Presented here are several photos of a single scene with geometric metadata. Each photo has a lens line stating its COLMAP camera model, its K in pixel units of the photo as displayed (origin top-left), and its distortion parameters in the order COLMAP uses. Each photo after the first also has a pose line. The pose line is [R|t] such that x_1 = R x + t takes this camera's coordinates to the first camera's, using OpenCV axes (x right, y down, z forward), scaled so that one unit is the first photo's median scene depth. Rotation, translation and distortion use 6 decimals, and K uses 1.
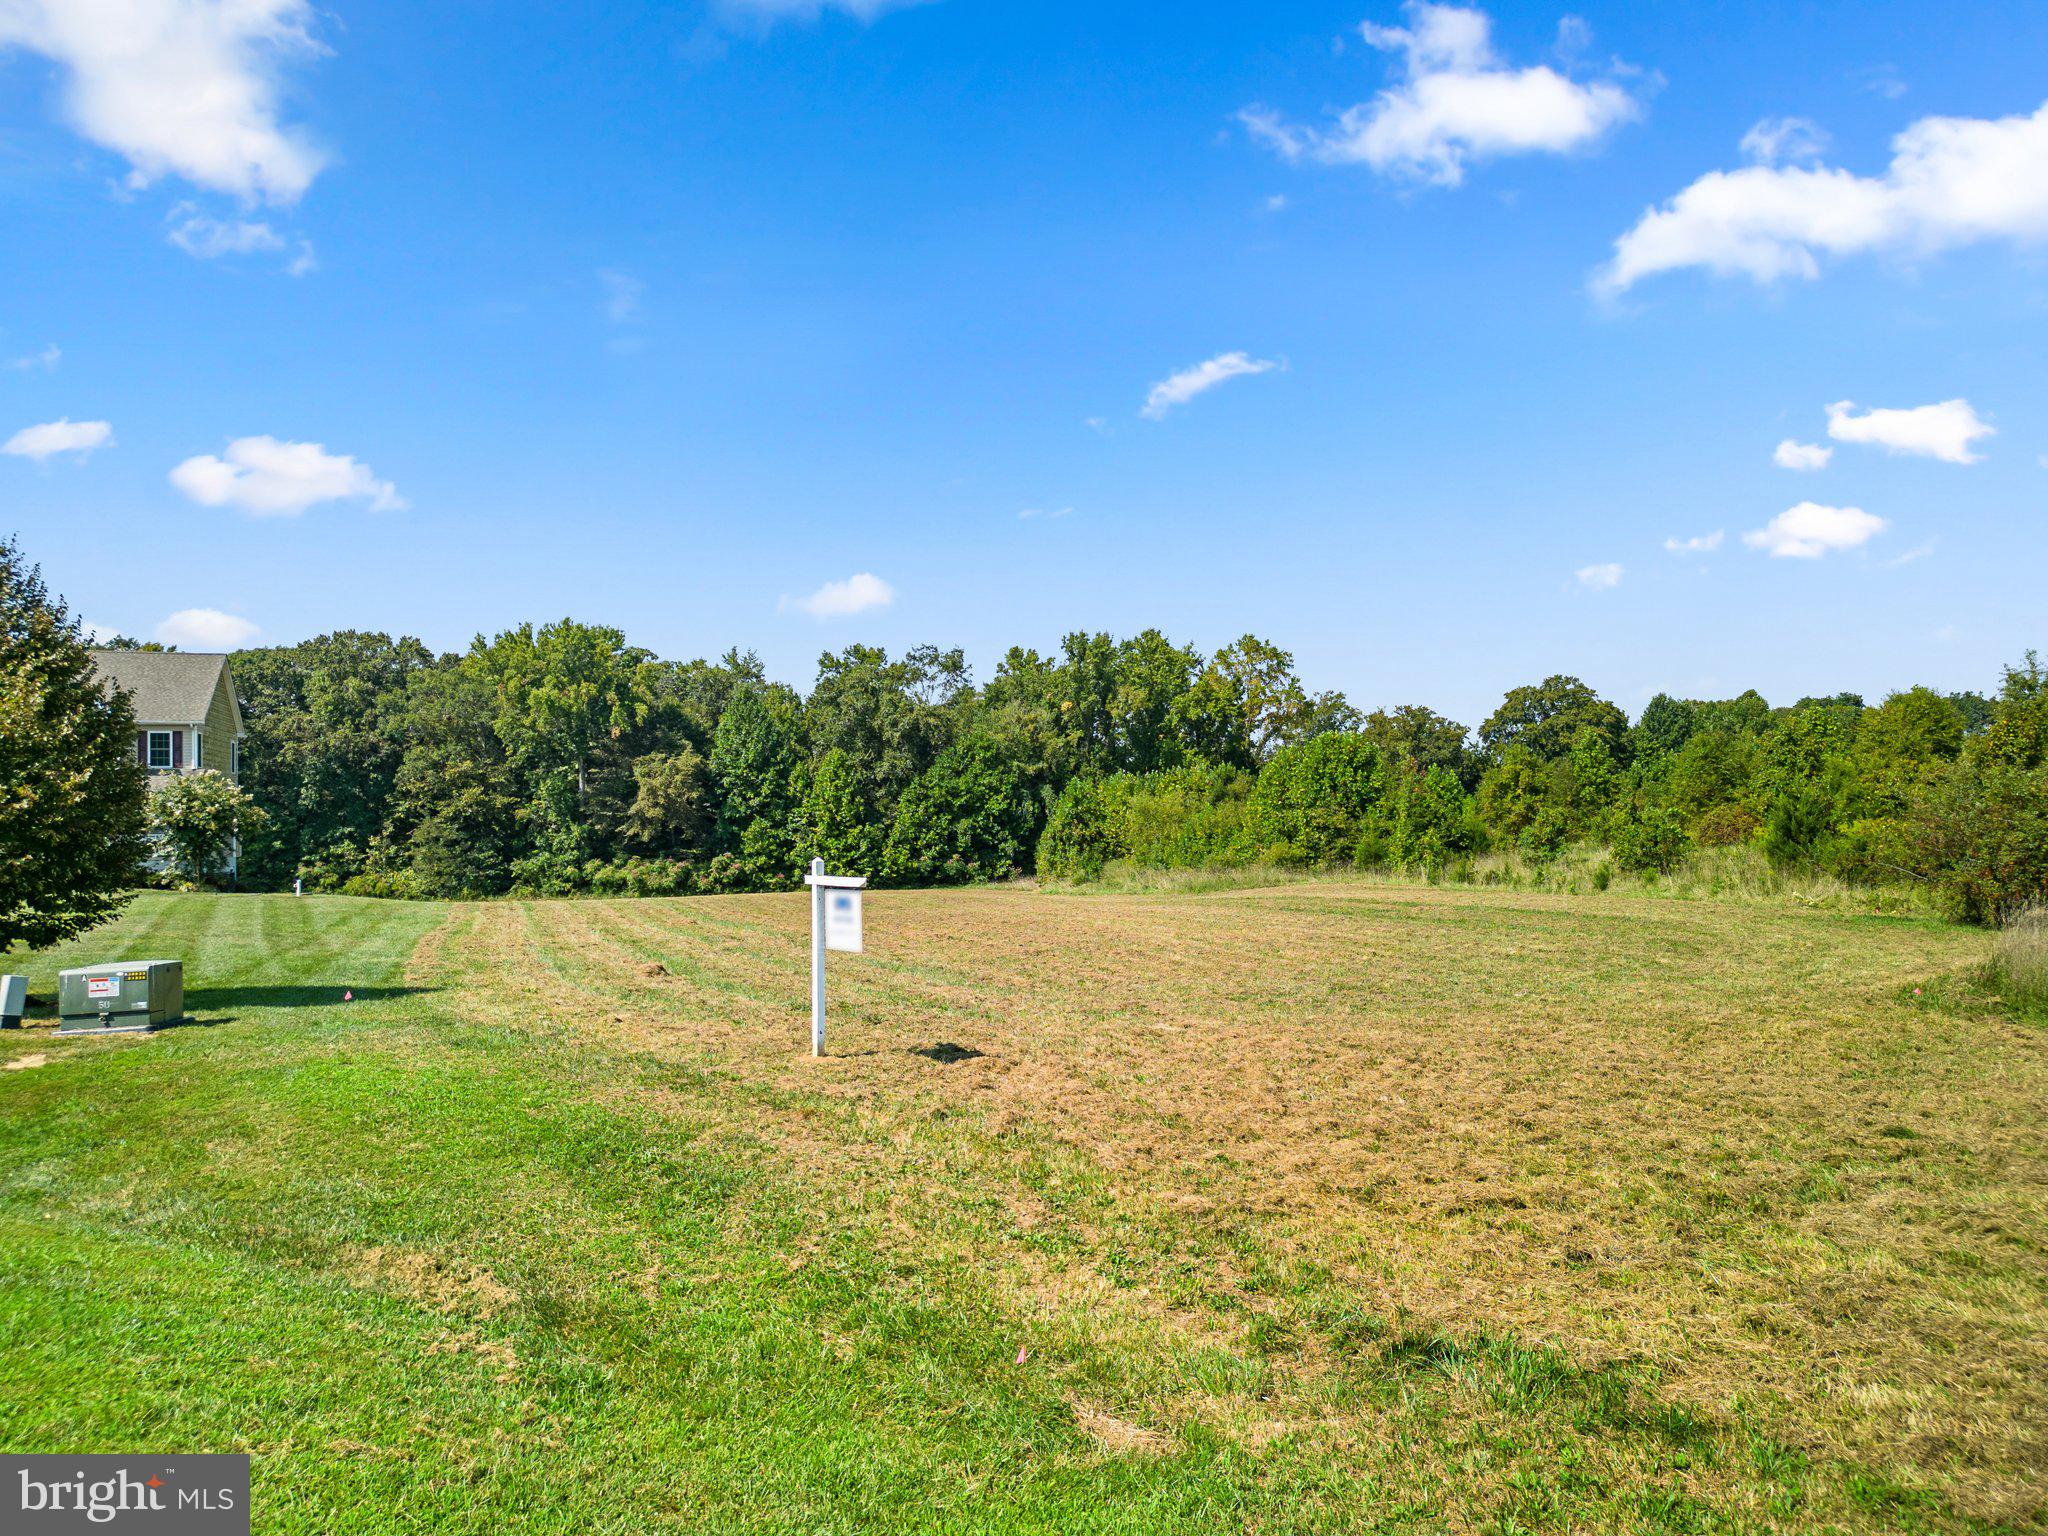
lens RADIAL K [[1431.5, 0, 1026.6], [0, 1431.5, 774.9], [0, 0, 1]] dist [0.095725, -0.117947]
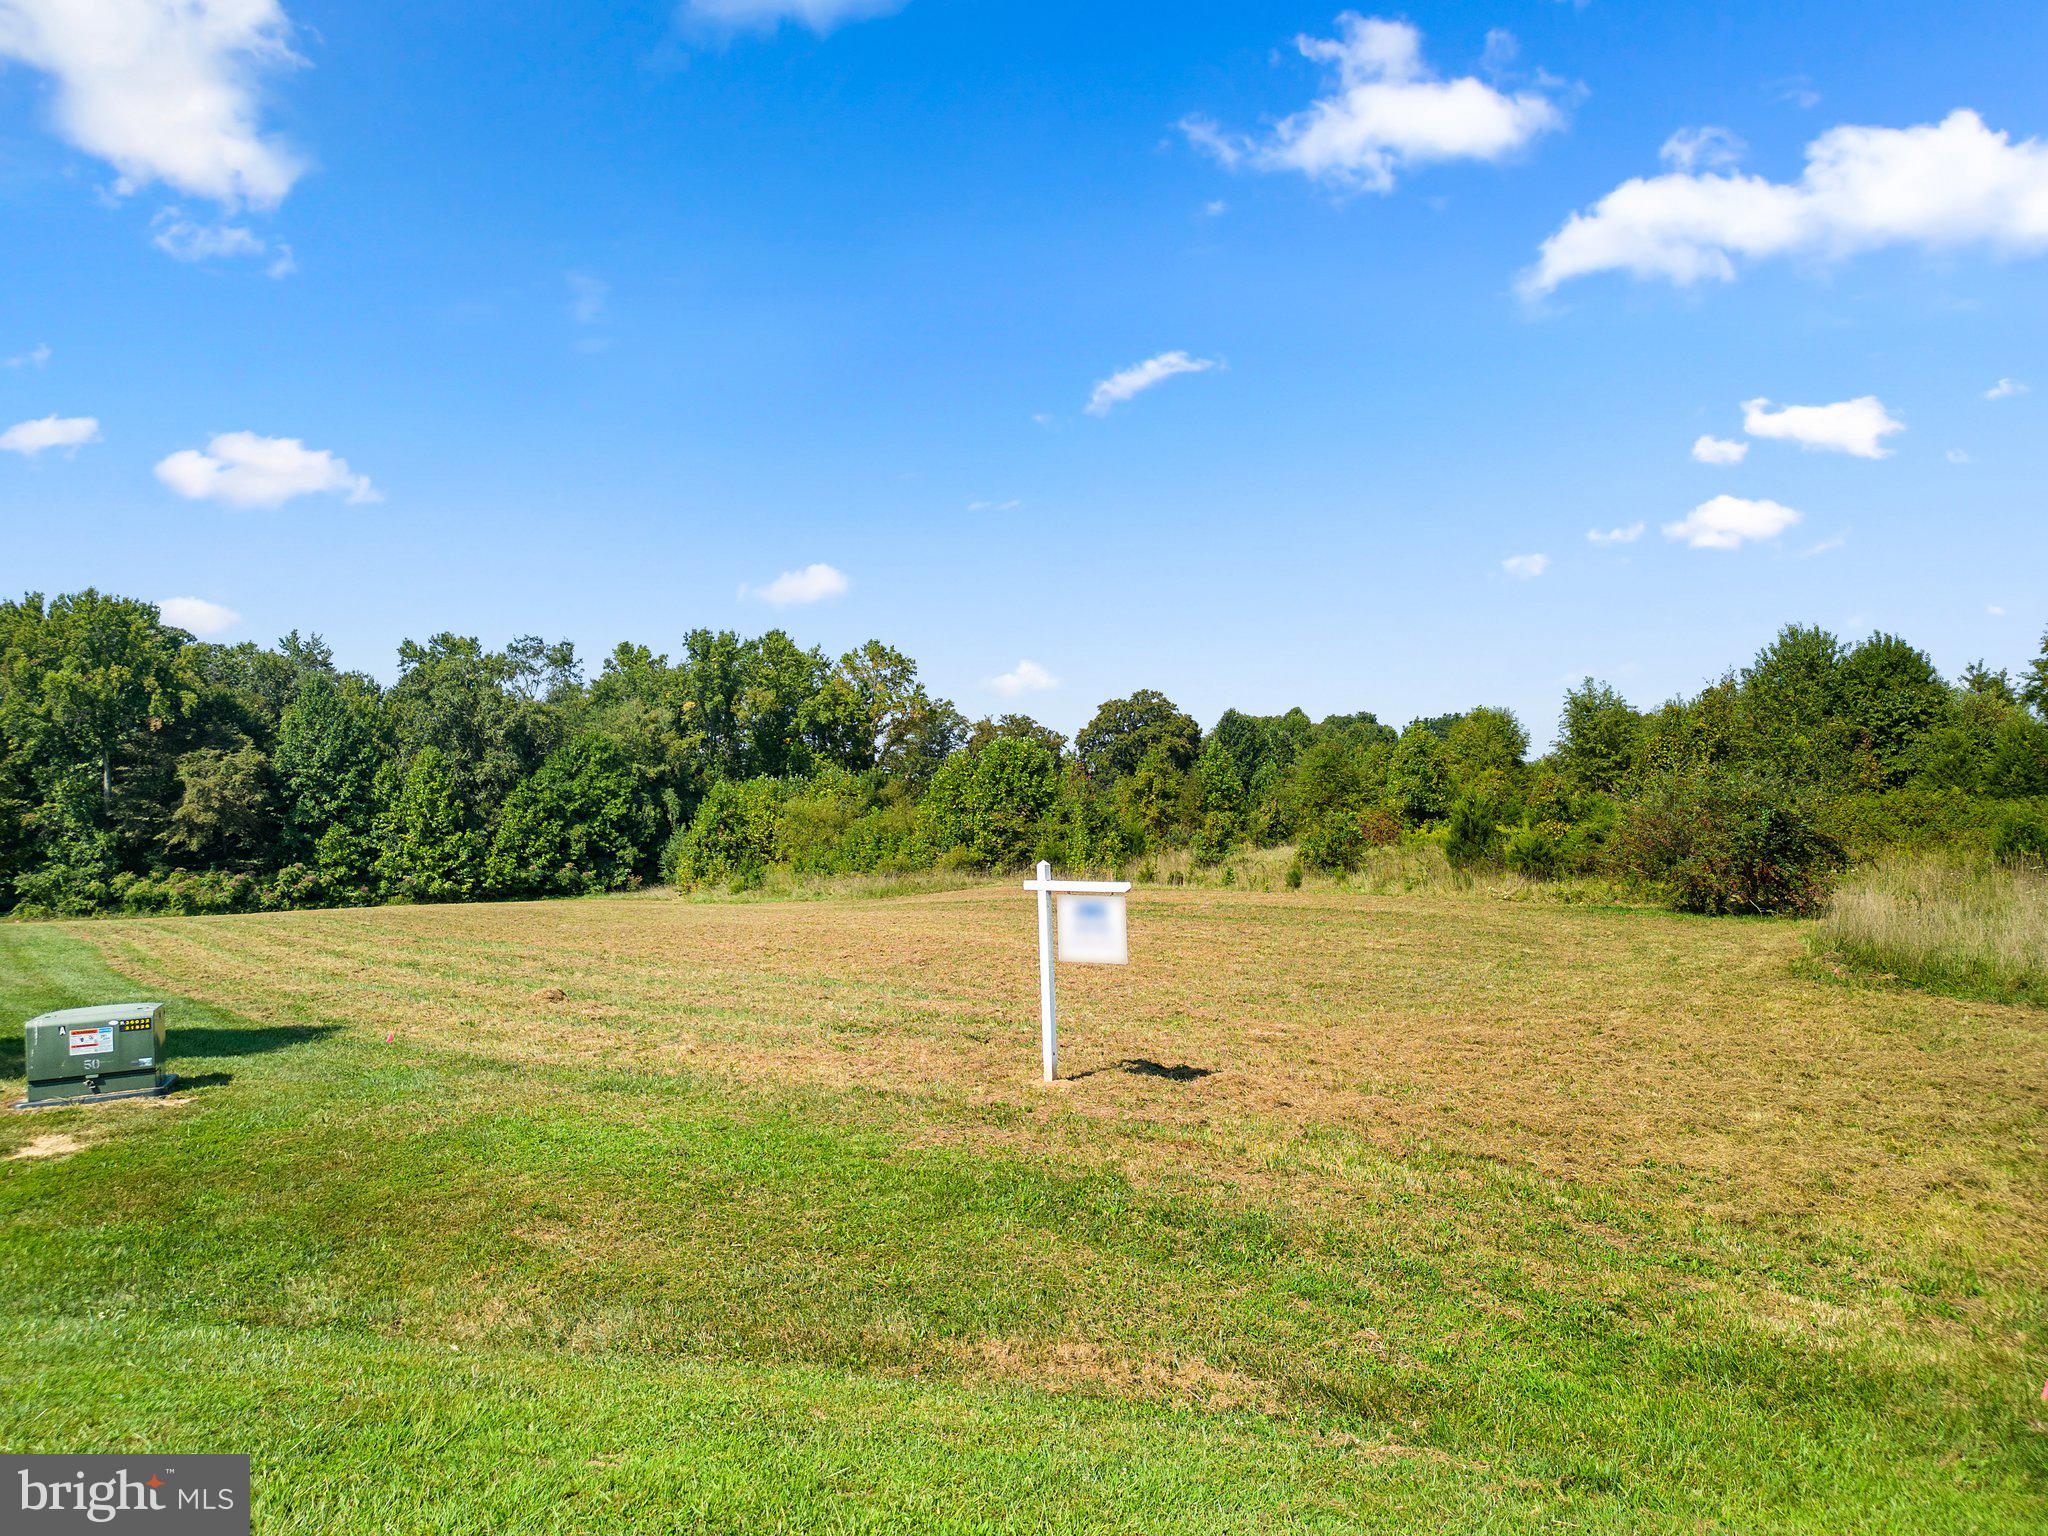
lens RADIAL K [[1431.5, 0, 1026.6], [0, 1431.5, 774.9], [0, 0, 1]] dist [0.095725, -0.117947]
pose [[0.955370, 0.009038, 0.295272, -0.044202], [-0.007934, 0.999956, -0.004935, 0.000809], [-0.295304, 0.002372, 0.955400, 0.014858]]
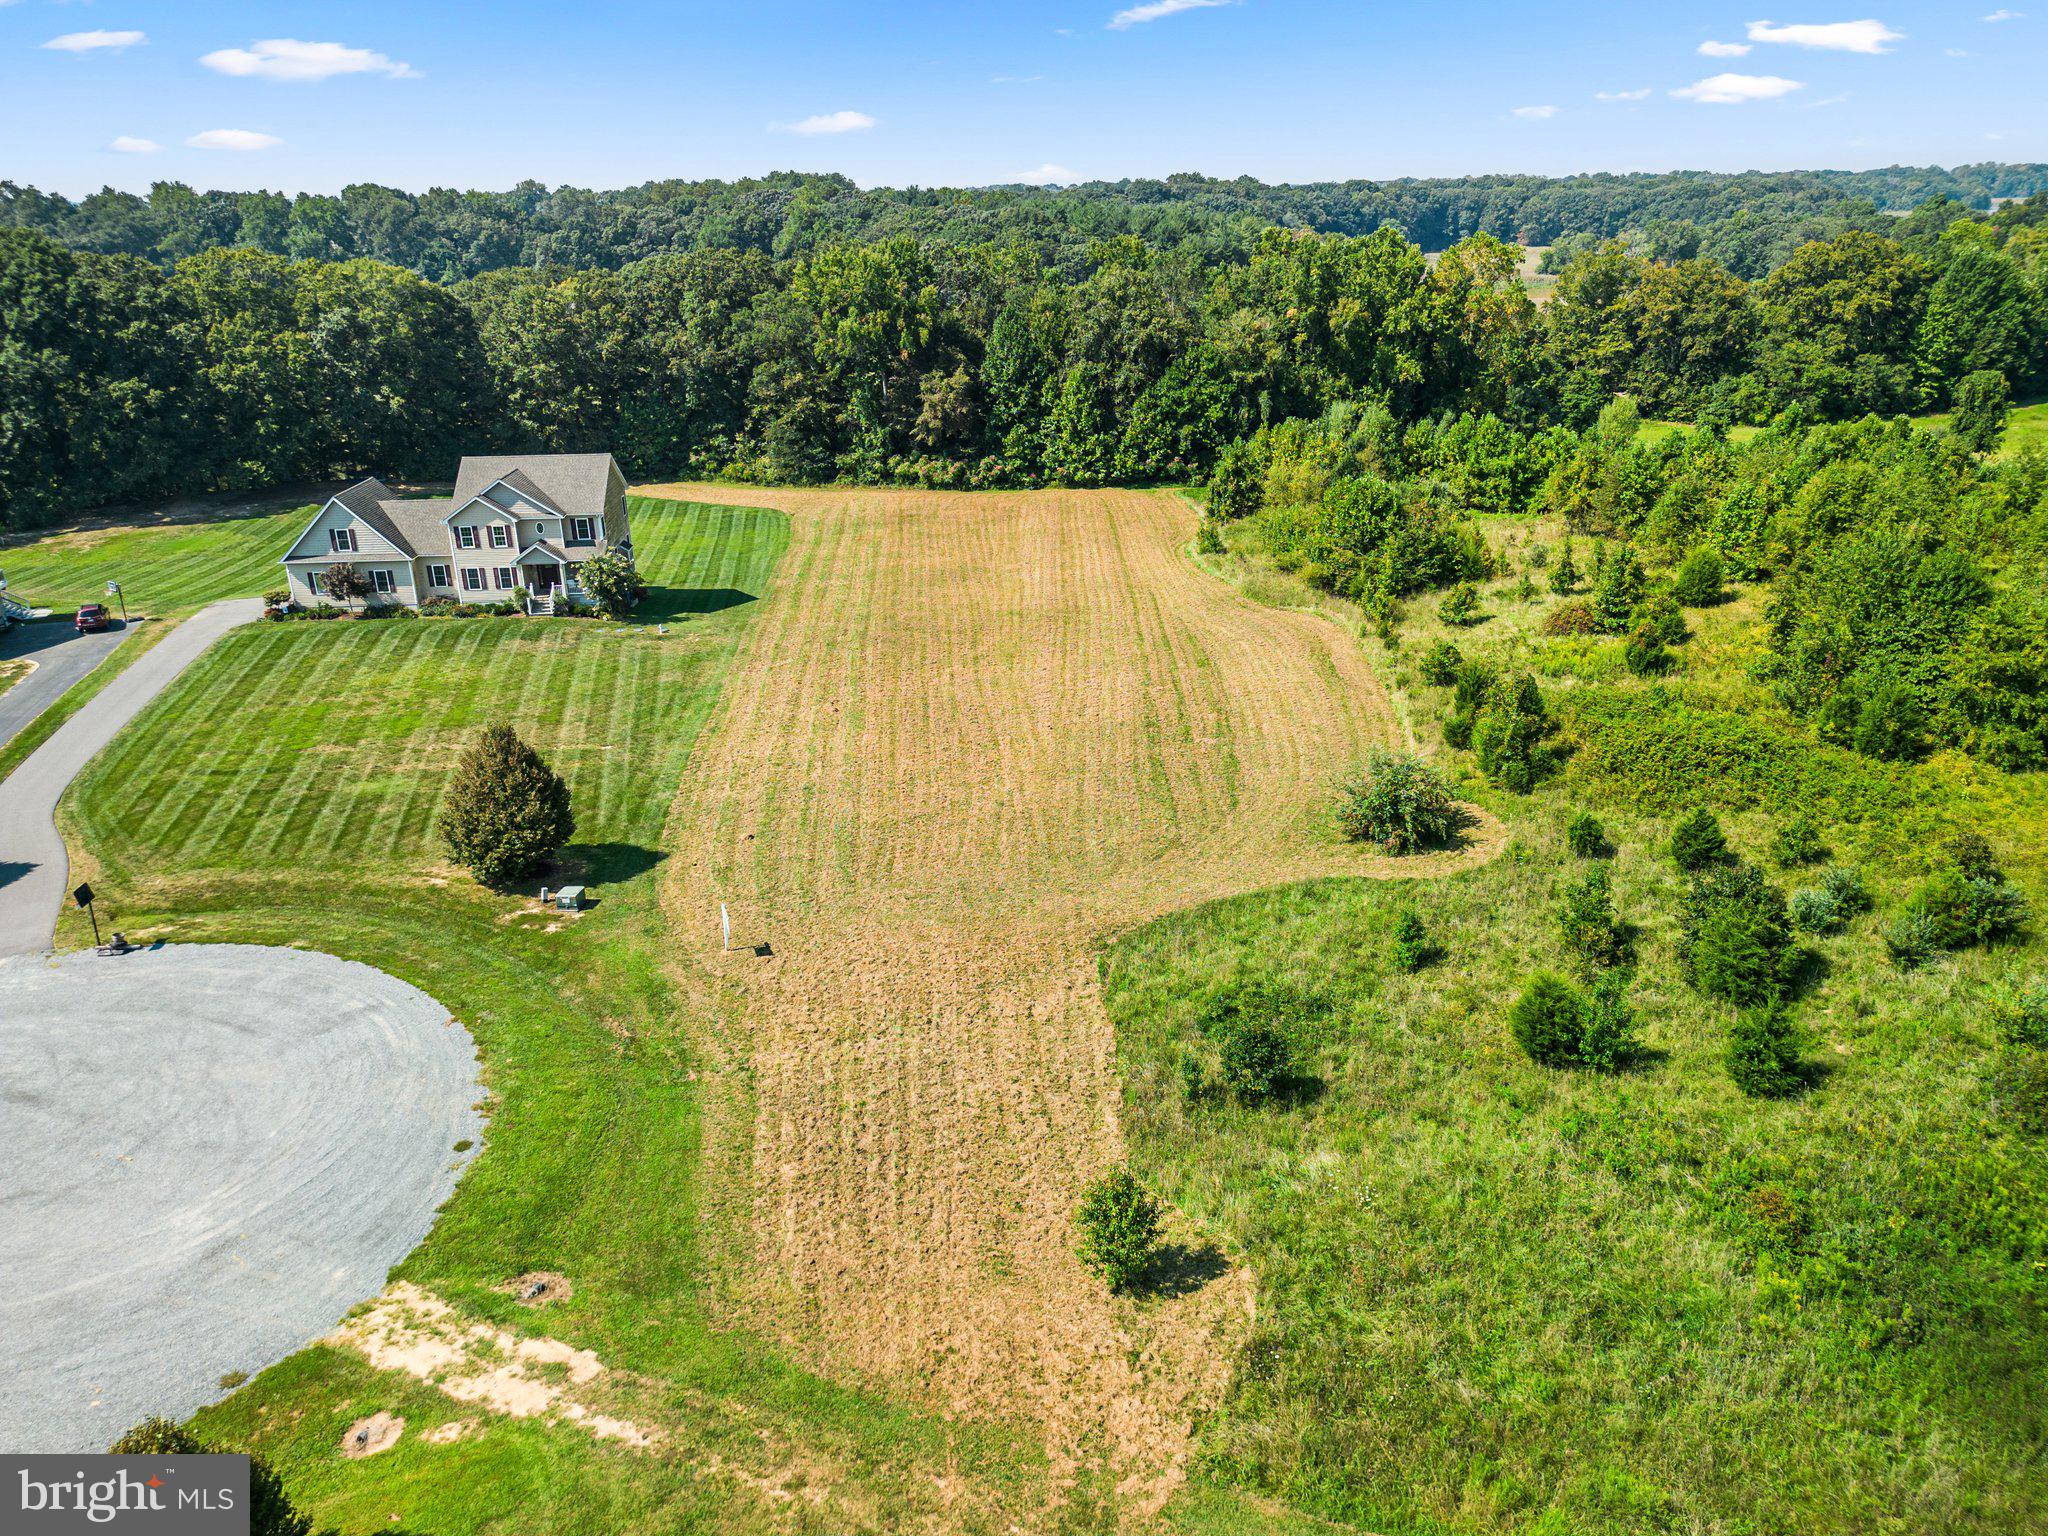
lens RADIAL K [[1429.9, 0, 1018.2], [0, 1429.9, 786.3], [0, 0, 1]] dist [0.098944, -0.119075]
pose [[0.961439, 0.097070, -0.257318, 0.164074], [0.015520, 0.914999, 0.403158, -0.185024], [0.274580, -0.391605, 0.878209, -0.212645]]
